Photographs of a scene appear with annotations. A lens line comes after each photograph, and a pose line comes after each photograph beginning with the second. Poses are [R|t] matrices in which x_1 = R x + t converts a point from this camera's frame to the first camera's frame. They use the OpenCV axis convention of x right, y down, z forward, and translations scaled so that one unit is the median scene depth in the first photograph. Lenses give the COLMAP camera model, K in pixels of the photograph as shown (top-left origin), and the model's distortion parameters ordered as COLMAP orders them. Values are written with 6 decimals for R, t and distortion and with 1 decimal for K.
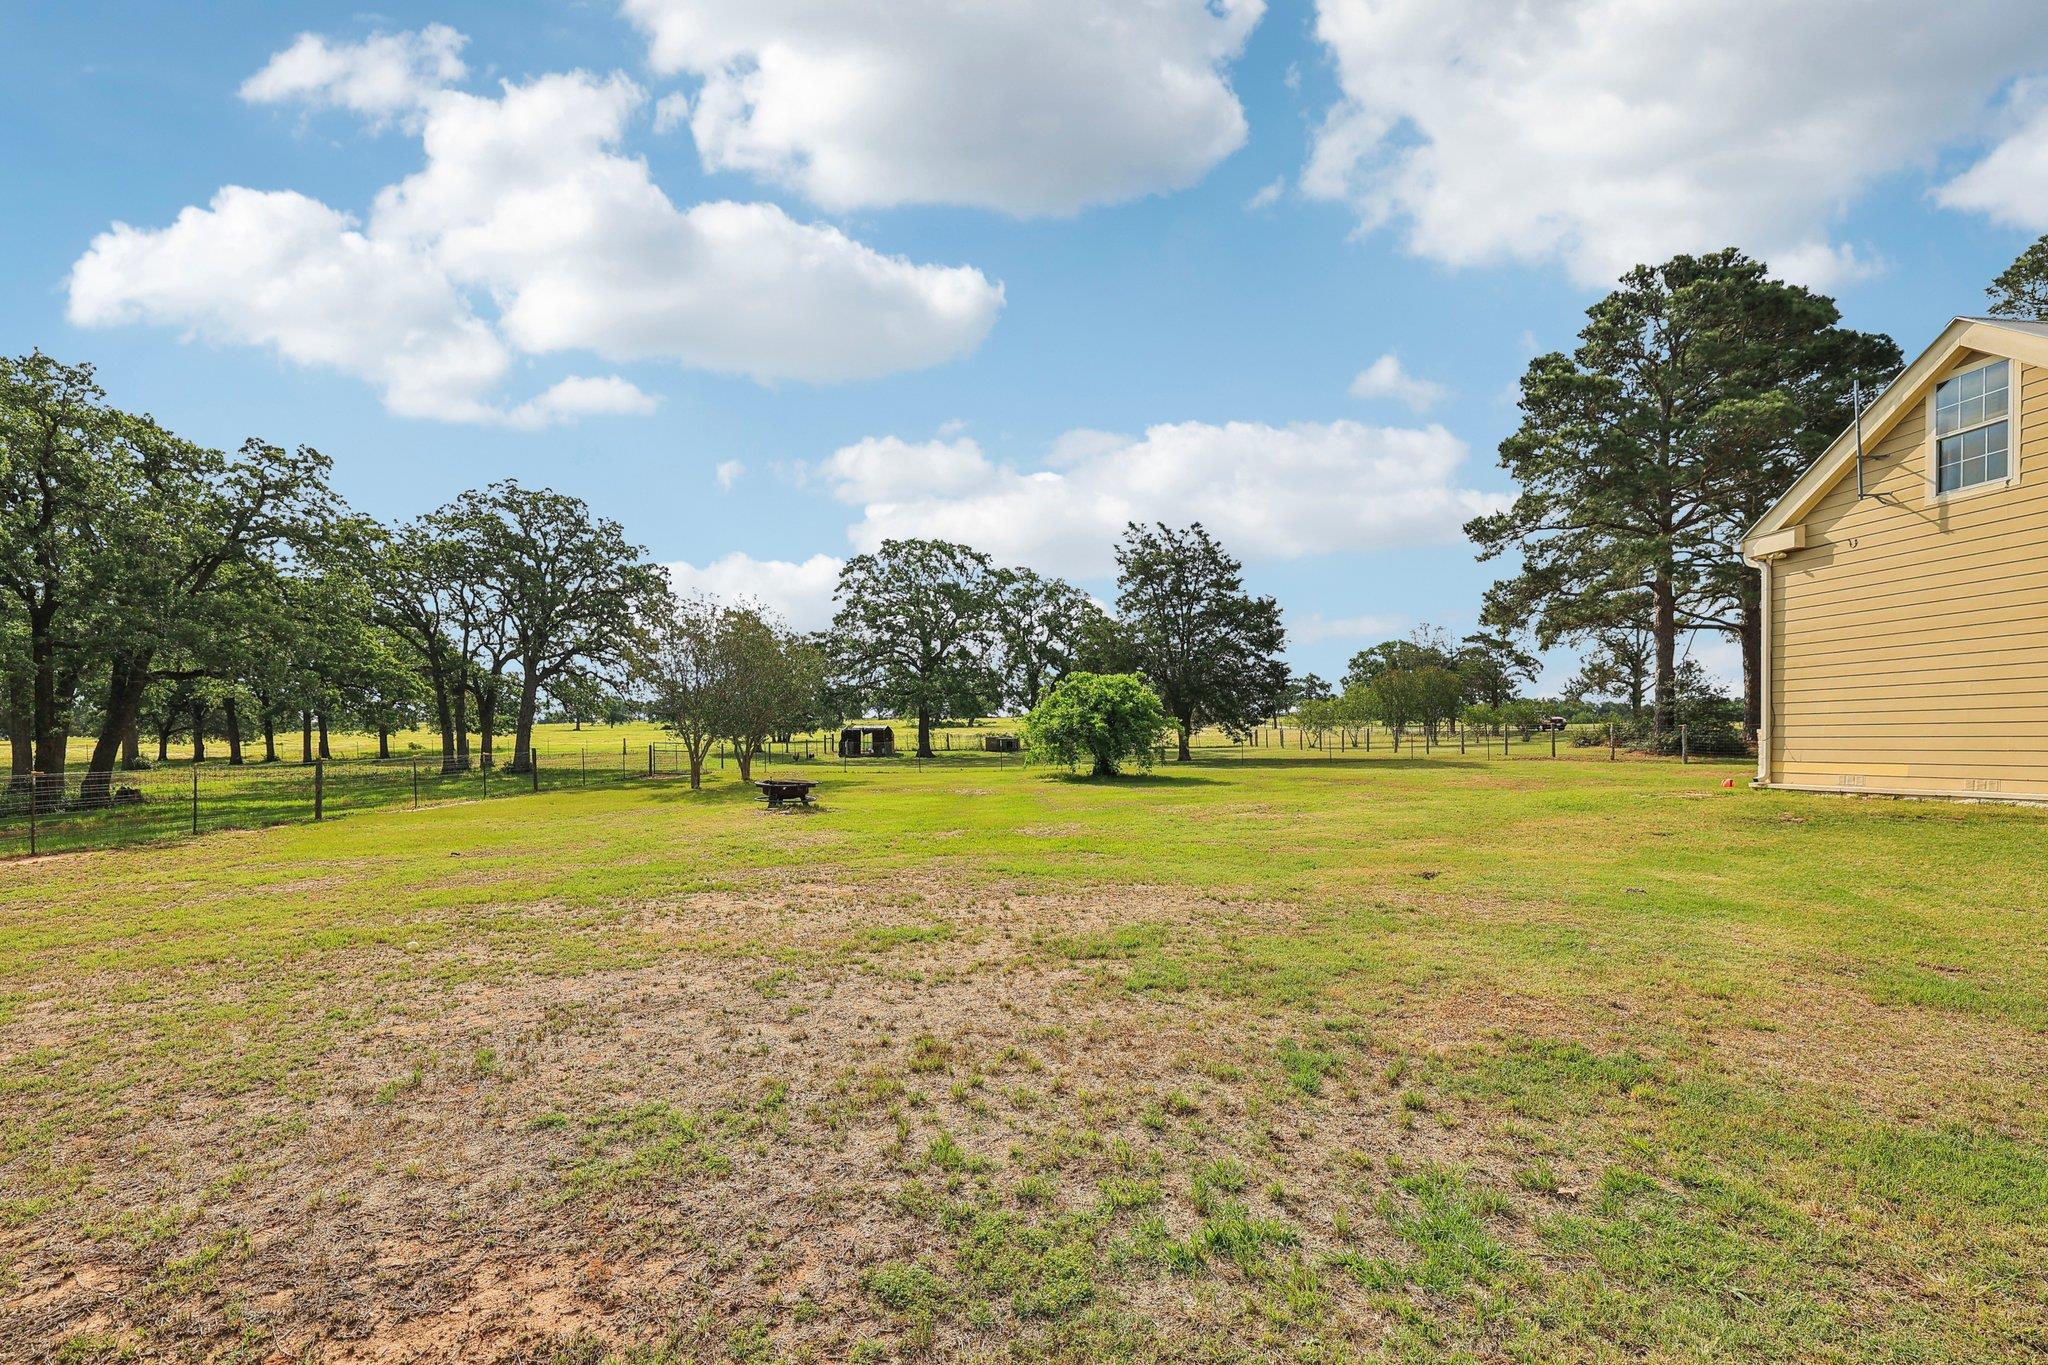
lens RADIAL K [[898.3, 0, 1024.6], [0, 898.3, 746.6], [0, 0, 1]] dist [0.000099, -0.000001]
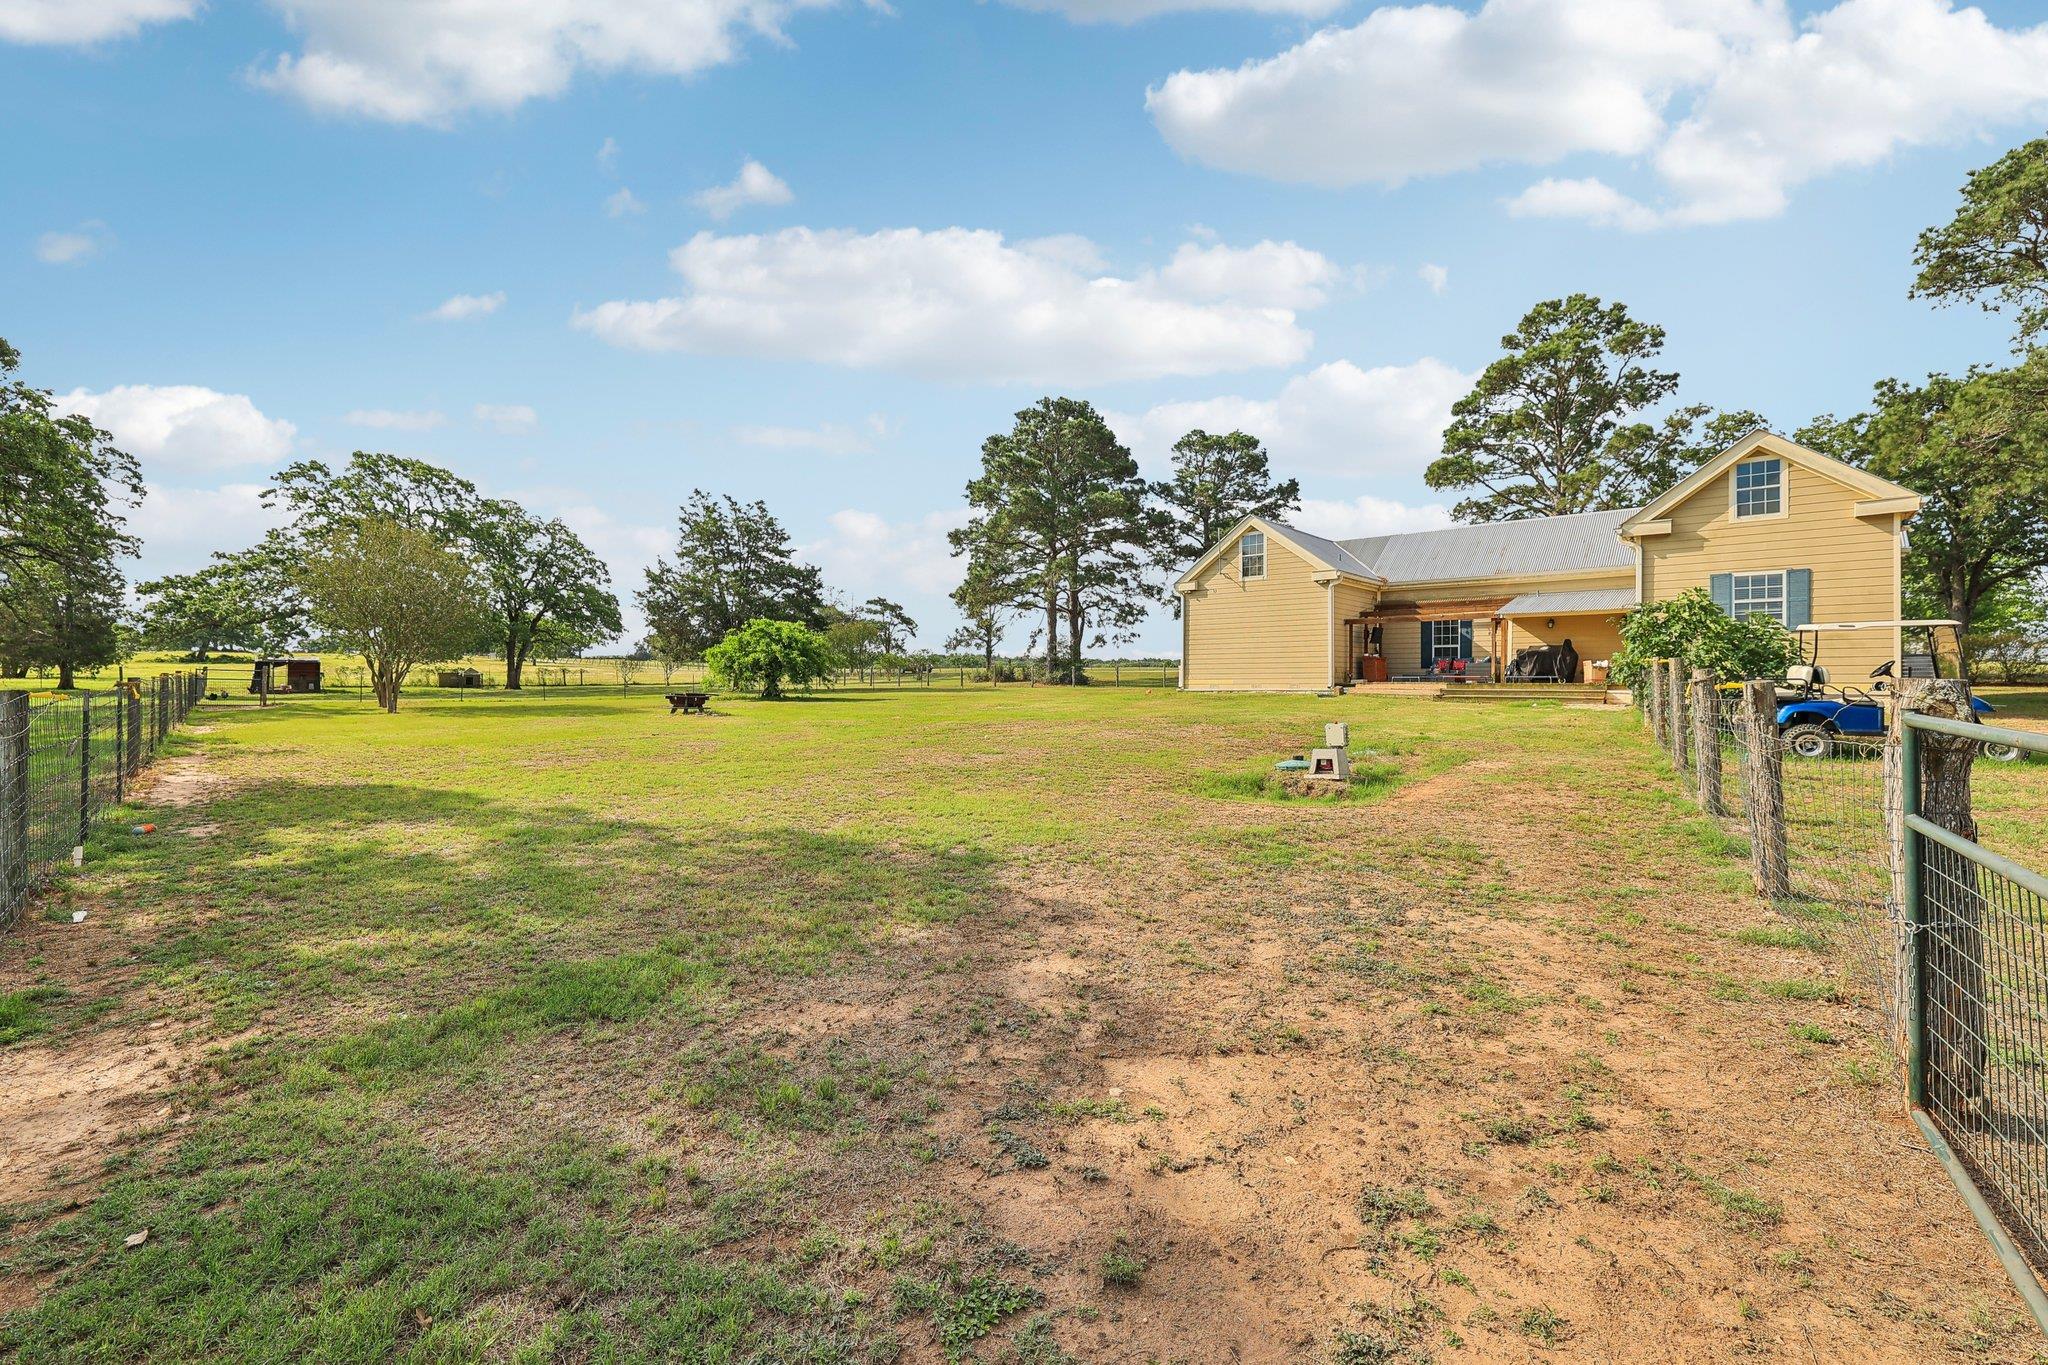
lens RADIAL K [[878.1, 0, 1030.2], [0, 878.1, 688.9], [0, 0, 1]] dist [0.001001, 0.000370]
pose [[0.714116, -0.002312, 0.700024, -0.461867], [0.005104, 0.999985, -0.001905, 0.019417], [-0.700009, 0.004933, 0.714117, -0.153542]]
